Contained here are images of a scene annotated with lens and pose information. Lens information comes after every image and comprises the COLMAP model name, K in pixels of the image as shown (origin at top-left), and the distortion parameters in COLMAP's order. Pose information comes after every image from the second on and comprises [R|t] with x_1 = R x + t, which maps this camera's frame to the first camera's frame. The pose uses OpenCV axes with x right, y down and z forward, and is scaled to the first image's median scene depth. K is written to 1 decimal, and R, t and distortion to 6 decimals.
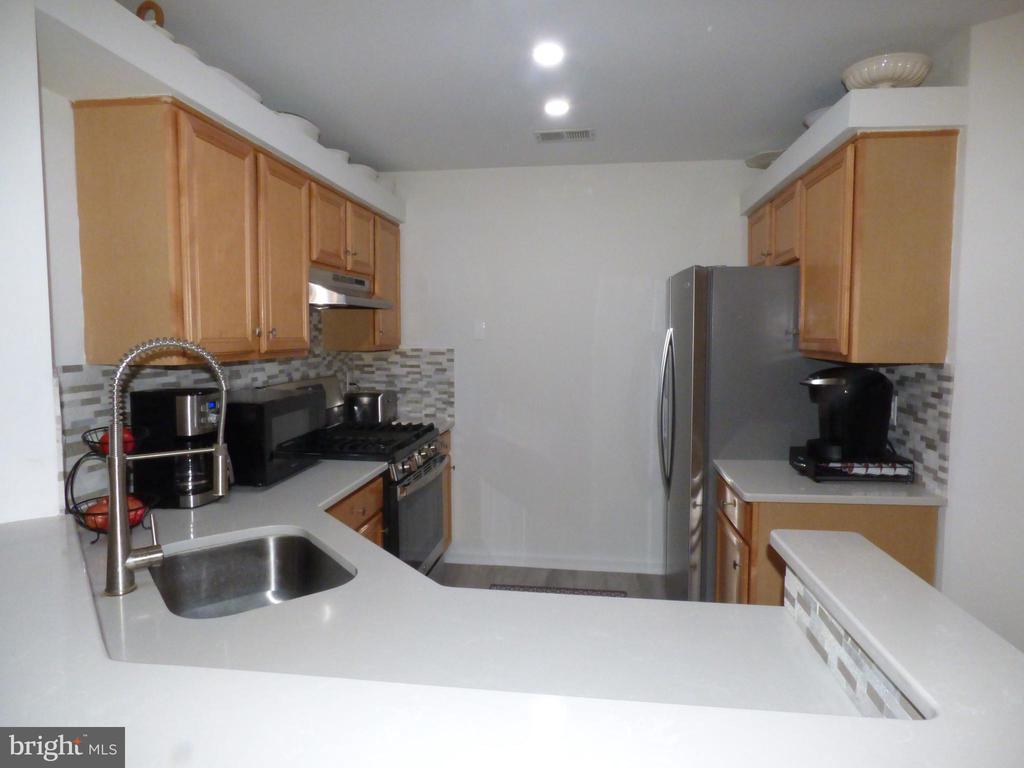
lens RADIAL K [[624.2, 0, 503.4], [0, 624.2, 381.7], [0, 0, 1]] dist [-0.029888, -0.000504]
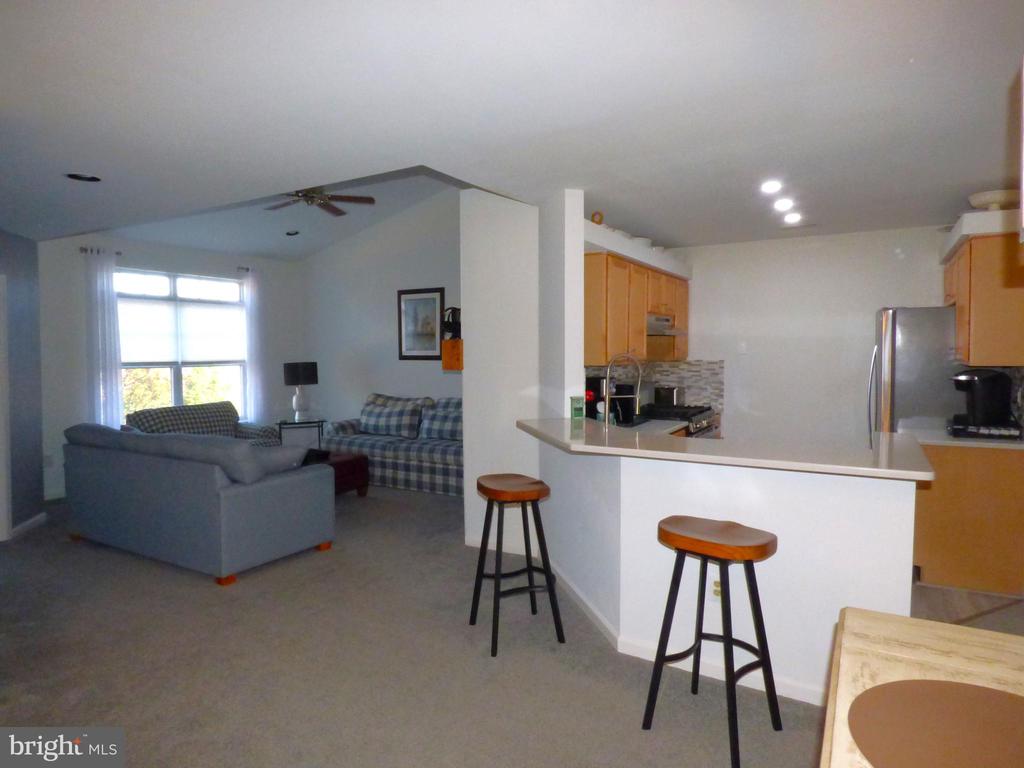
lens RADIAL K [[631.8, 0, 512.0], [0, 631.8, 384.0], [0, 0, 1]] dist [-0.002128, 0.001628]
pose [[0.928011, 0.014125, -0.372285, 0.016281], [-0.021976, 0.999616, -0.016853, 0.045278], [0.371904, 0.023821, 0.927966, -0.654375]]
